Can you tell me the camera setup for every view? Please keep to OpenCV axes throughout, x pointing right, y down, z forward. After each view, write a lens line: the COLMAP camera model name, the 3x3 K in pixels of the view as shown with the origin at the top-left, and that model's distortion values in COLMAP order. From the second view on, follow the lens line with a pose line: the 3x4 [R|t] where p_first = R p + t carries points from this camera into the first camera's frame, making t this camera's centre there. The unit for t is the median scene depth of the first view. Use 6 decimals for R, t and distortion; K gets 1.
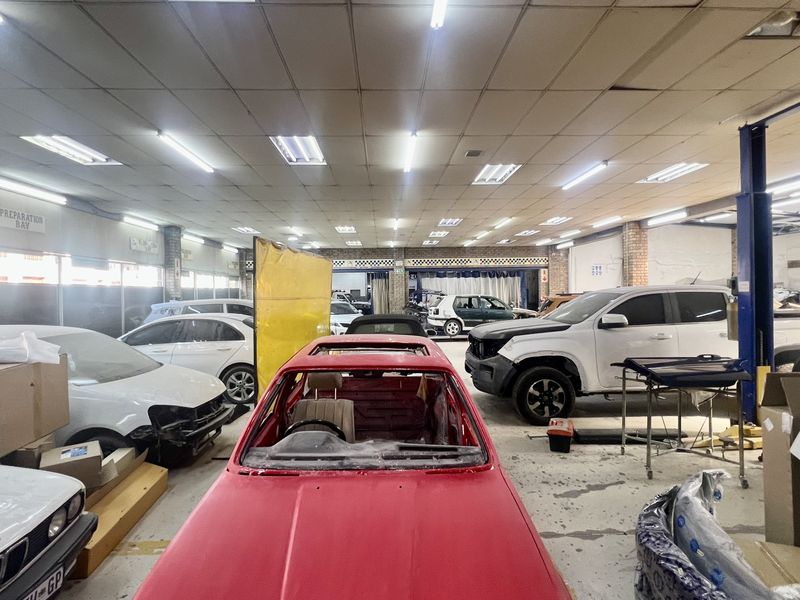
lens RADIAL K [[428.7, 0, 394.6], [0, 428.7, 296.1], [0, 0, 1]] dist [-0.001379, -0.000890]
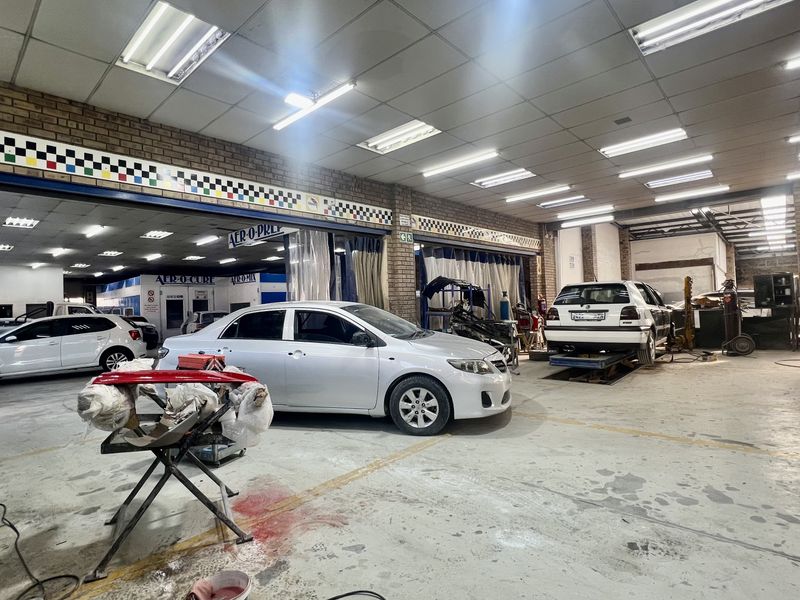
lens RADIAL K [[428.7, 0, 401.5], [0, 428.7, 301.6], [0, 0, 1]] dist [-0.001379, -0.000890]
pose [[0.697619, -0.006747, 0.716438, -0.356185], [0.033724, 0.999157, -0.023429, 0.025174], [-0.715675, 0.040506, 0.697258, 0.733219]]
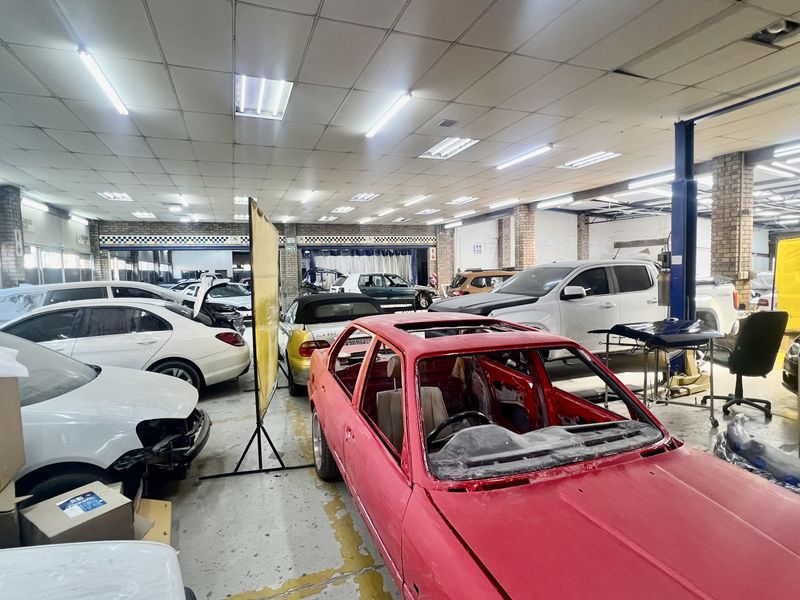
lens RADIAL K [[428.7, 0, 400.4], [0, 428.7, 296.0], [0, 0, 1]] dist [-0.001379, -0.000890]
pose [[0.944086, -0.030482, 0.328288, -0.080796], [0.014910, 0.998646, 0.049847, 0.001845], [-0.329363, -0.042165, 0.943261, 0.035858]]
